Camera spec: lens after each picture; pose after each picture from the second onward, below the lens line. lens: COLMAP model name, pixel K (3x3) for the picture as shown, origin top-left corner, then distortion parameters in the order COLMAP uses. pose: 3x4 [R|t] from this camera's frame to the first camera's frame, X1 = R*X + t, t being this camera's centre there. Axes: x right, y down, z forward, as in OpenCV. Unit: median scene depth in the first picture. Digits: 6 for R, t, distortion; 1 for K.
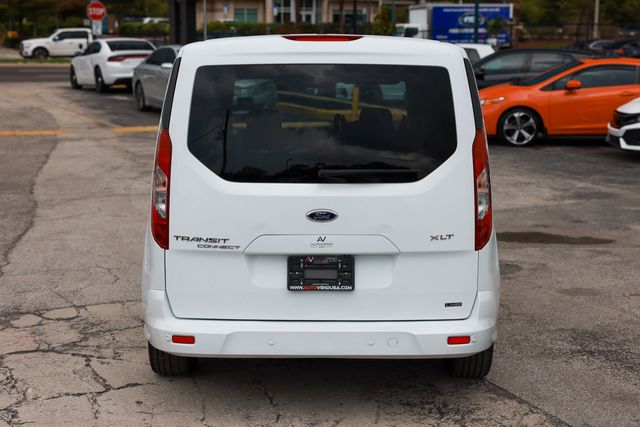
lens RADIAL K [[1111.3, 0, 318.9], [0, 1111.3, 212.5], [0, 0, 1]] dist [0.142417, 0.000000]
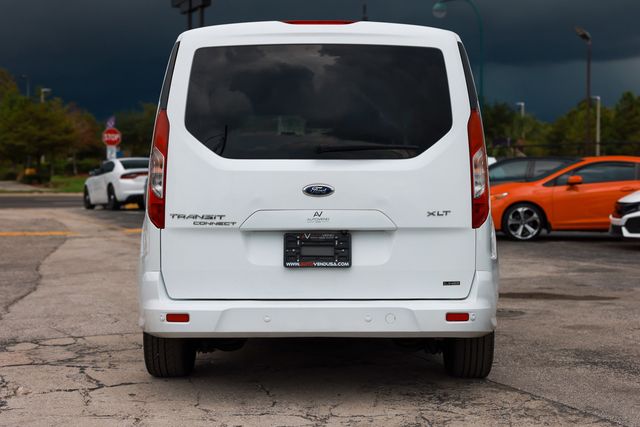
lens RADIAL K [[1099.4, 0, 336.5], [0, 1099.4, 206.1], [0, 0, 1]] dist [0.126787, 0.000000]
pose [[0.999980, -0.002407, 0.005840, 0.012767], [0.003178, 0.990726, -0.135839, 0.145614], [-0.005459, 0.135855, 0.990714, 0.021345]]
